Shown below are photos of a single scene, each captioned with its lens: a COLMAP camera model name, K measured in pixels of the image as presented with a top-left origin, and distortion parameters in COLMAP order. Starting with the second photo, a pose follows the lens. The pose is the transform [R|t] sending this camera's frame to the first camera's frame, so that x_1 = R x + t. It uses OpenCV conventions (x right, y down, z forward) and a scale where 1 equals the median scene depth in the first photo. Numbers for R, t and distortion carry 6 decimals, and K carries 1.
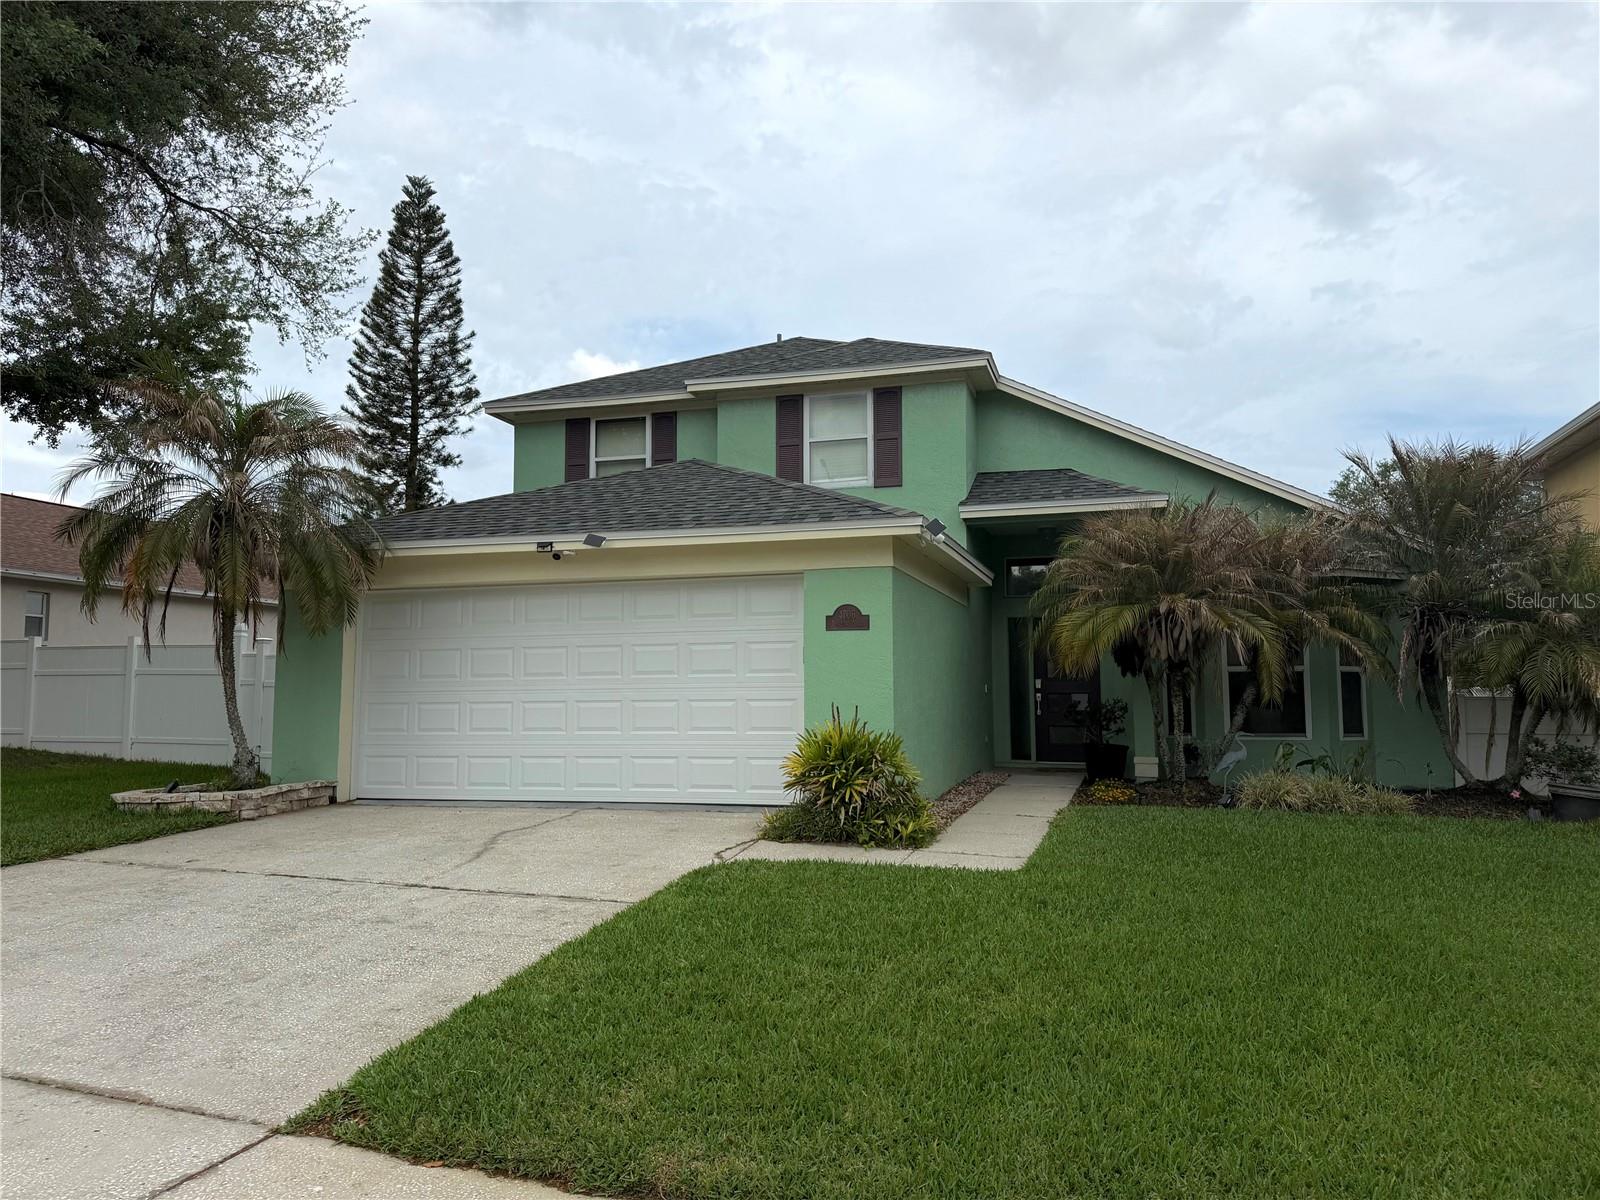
lens RADIAL K [[1137.7, 0, 800.0], [0, 1137.7, 600.0], [0, 0, 1]] dist [0.061258, -0.076289]
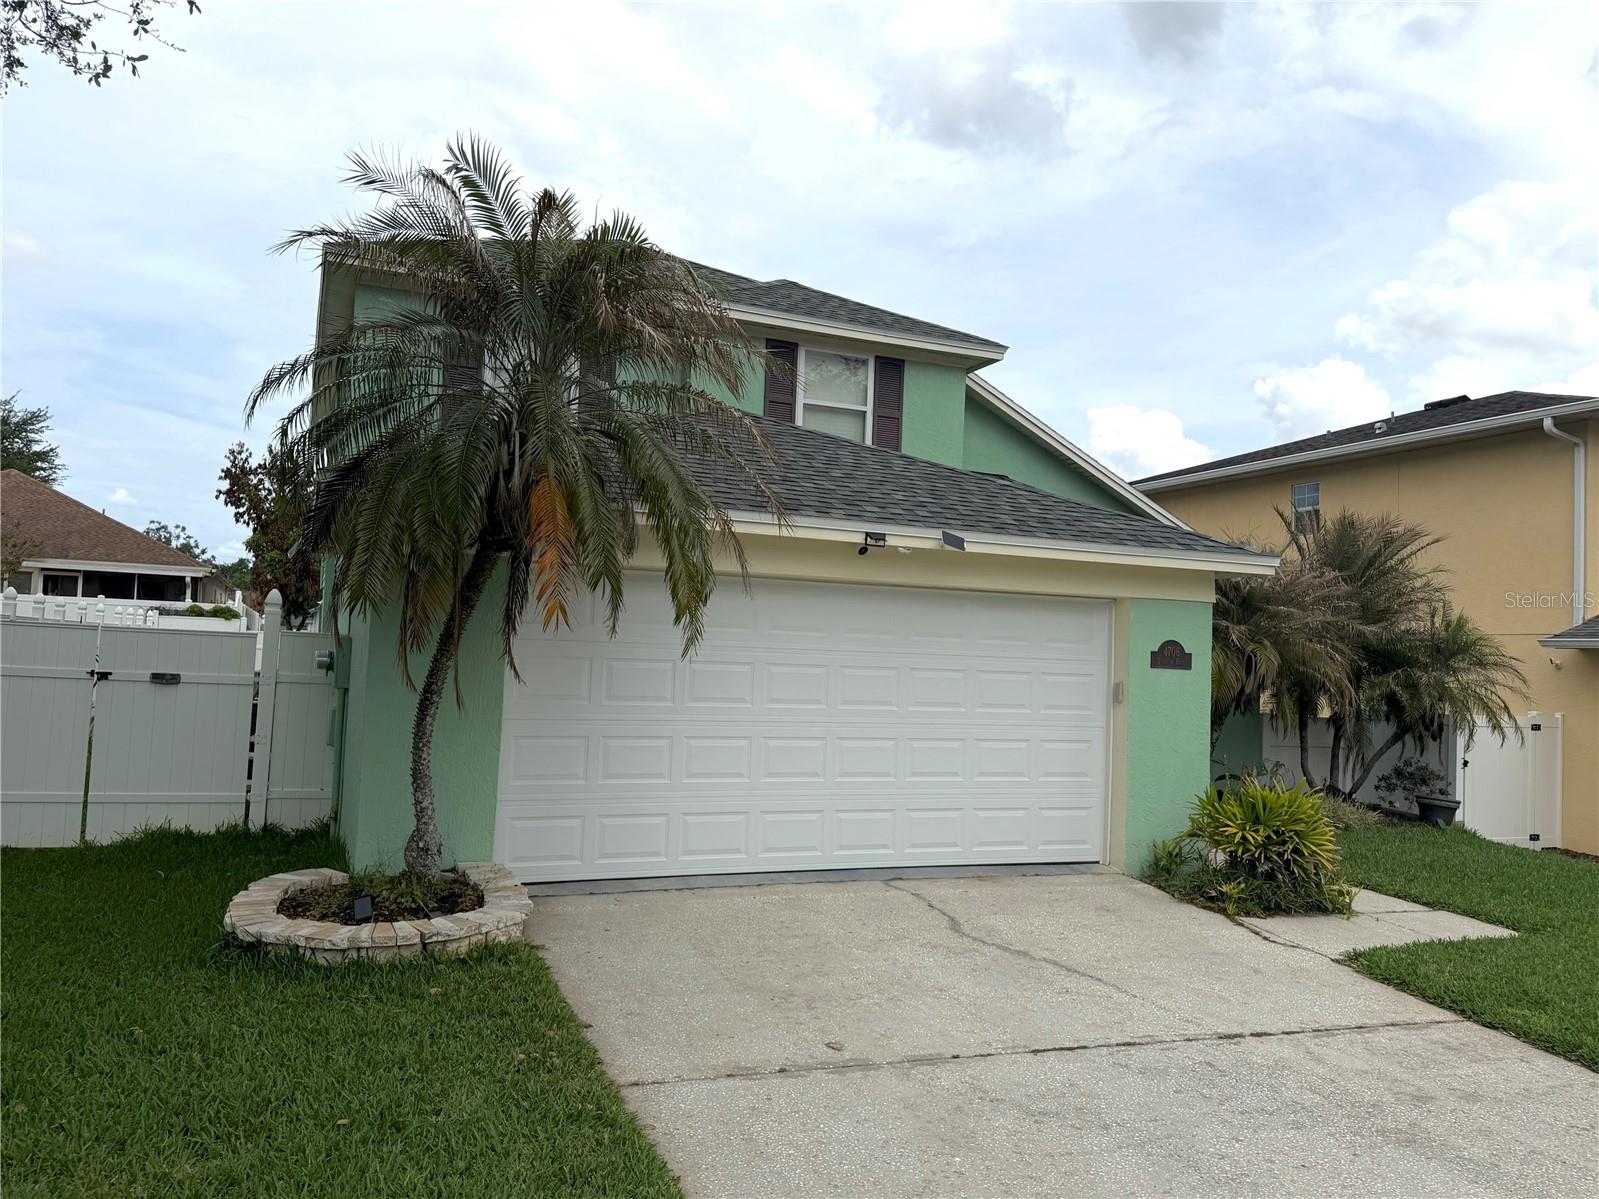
lens RADIAL K [[1212.0, 0, 799.5], [0, 1212.0, 599.5], [0, 0, 1]] dist [0.085763, -0.000607]
pose [[0.765502, 0.062680, 0.640374, -0.199552], [-0.099639, 0.994786, 0.021738, -0.004964], [-0.635672, -0.080447, 0.767756, 0.107941]]
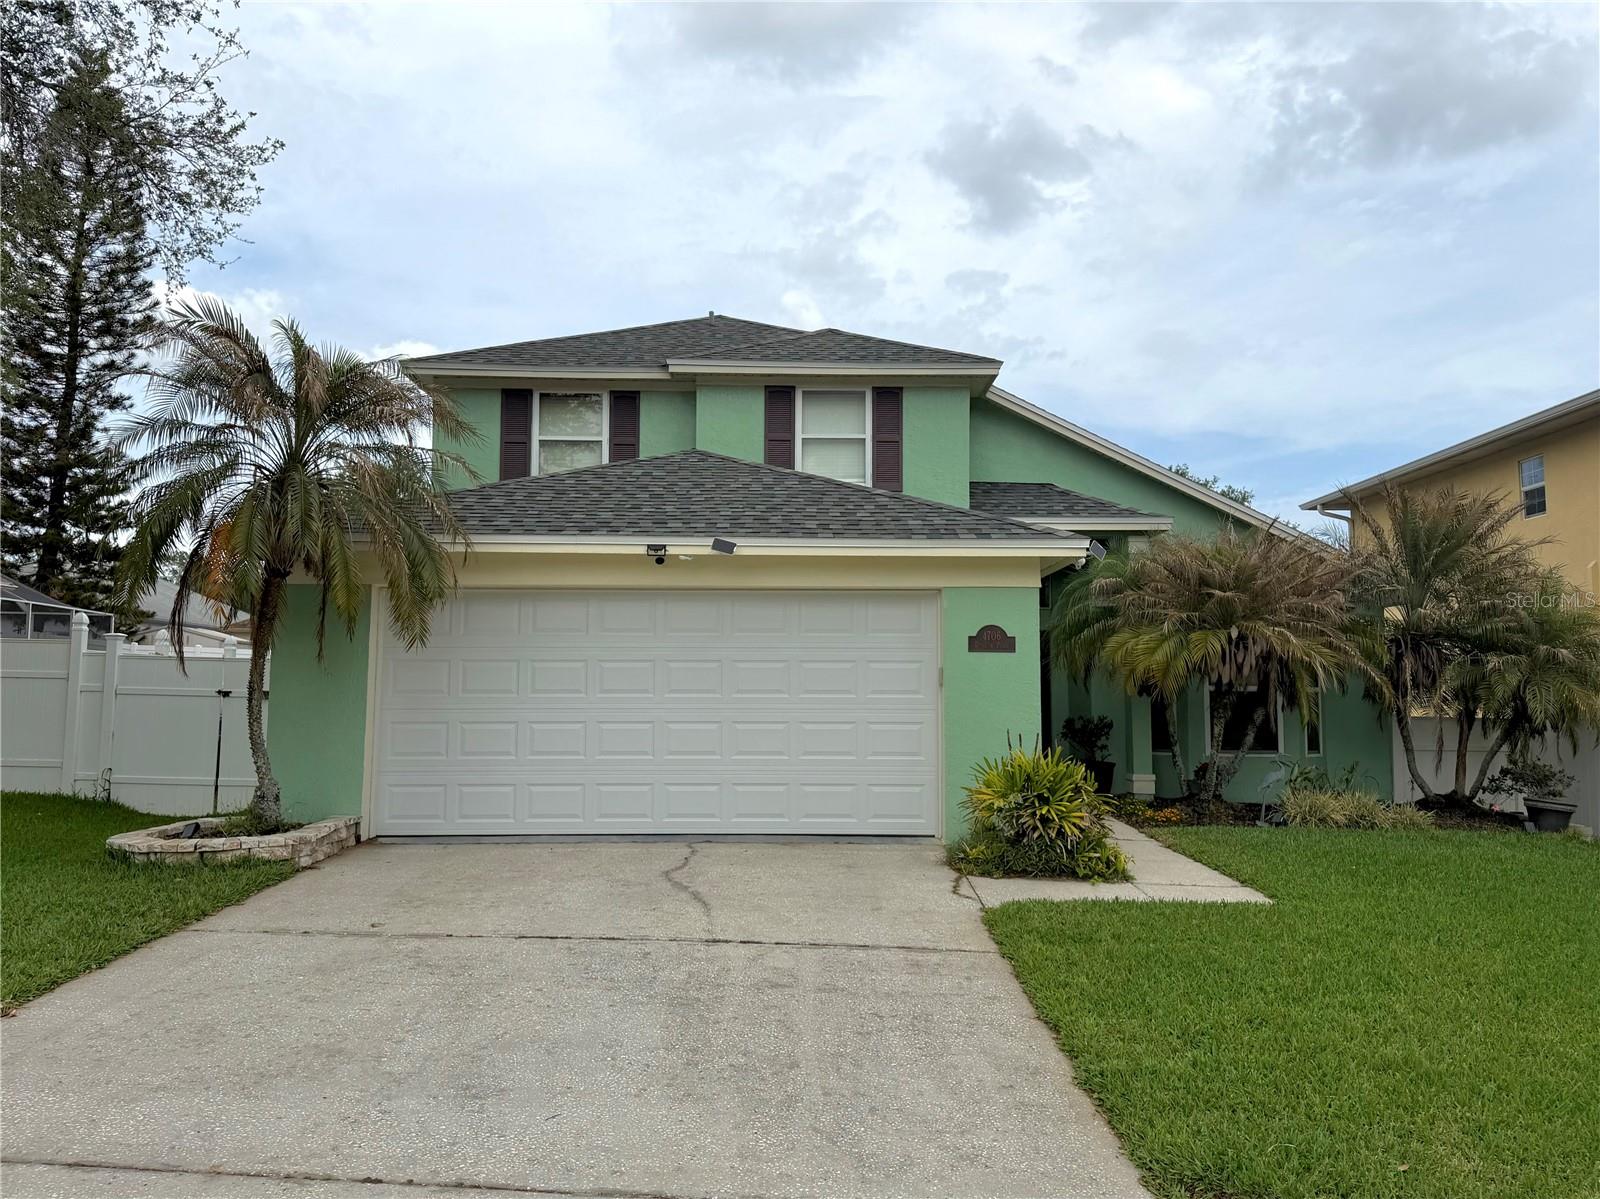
lens RADIAL K [[1231.8, 0, 789.6], [0, 1231.8, 589.6], [0, 0, 1]] dist [0.100762, -0.151970]
pose [[0.955112, 0.033799, 0.294312, -0.105460], [-0.034648, 0.999397, -0.002329, -0.004310], [-0.294213, -0.007972, 0.955707, 0.012457]]
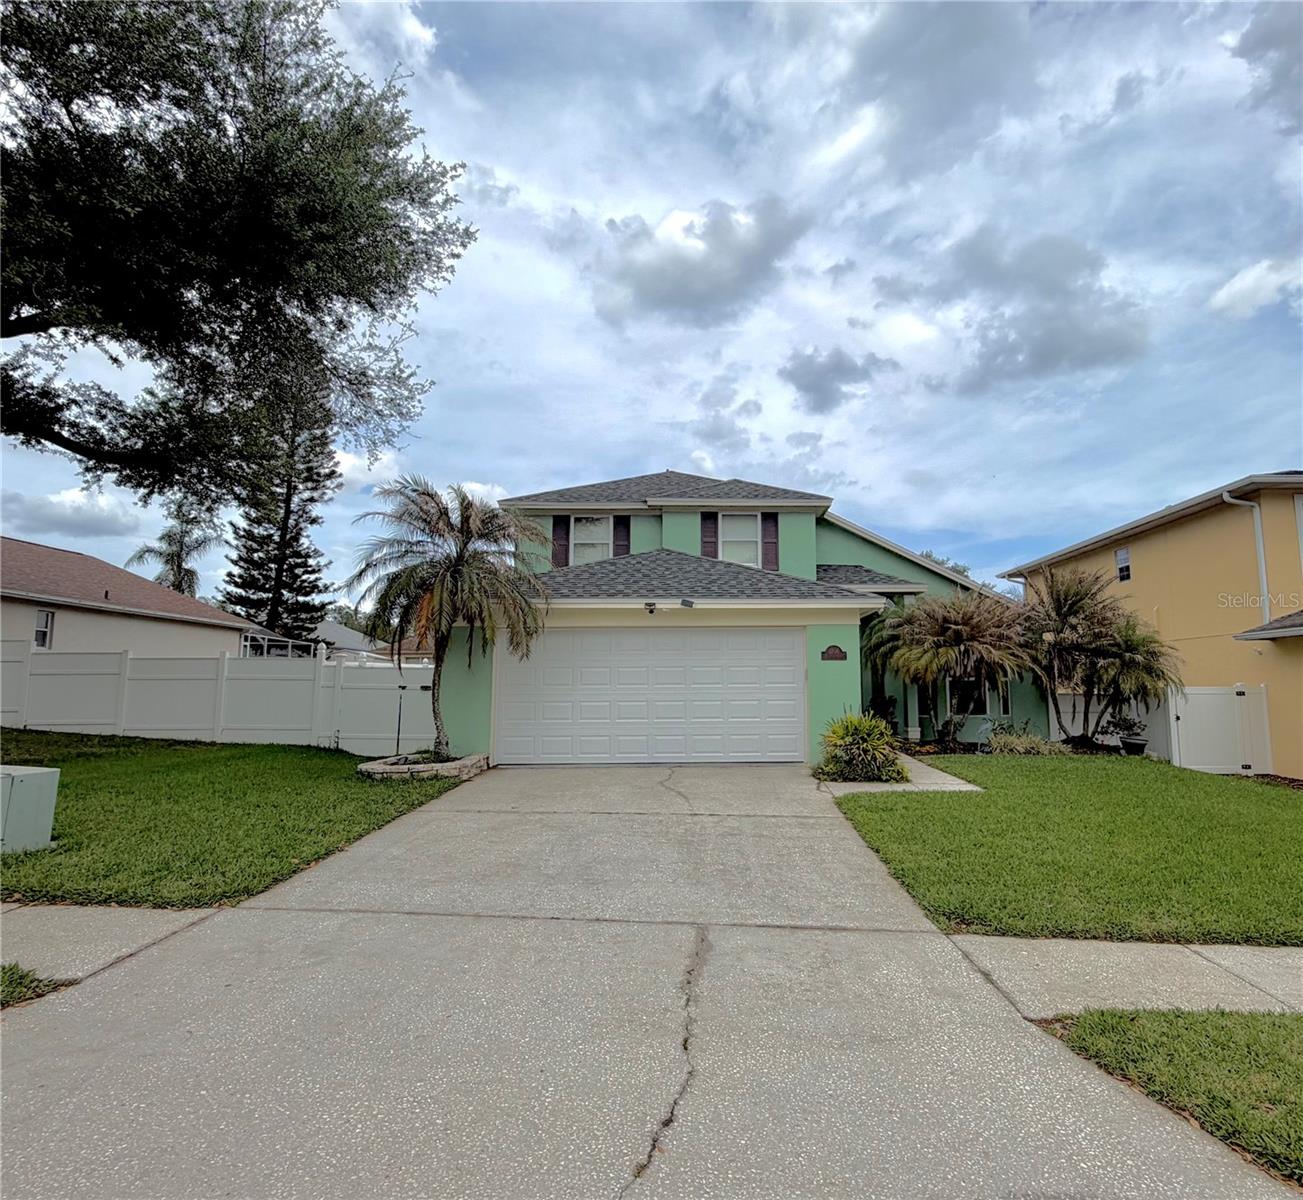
lens RADIAL K [[740.6, 0, 715.1], [0, 740.6, 606.2], [0, 0, 1]] dist [-0.001260, 0.000371]
pose [[0.948216, 0.033207, 0.315885, -0.121677], [-0.025628, 0.999276, -0.028118, -0.004835], [-0.316590, 0.018566, 0.948381, -0.007712]]
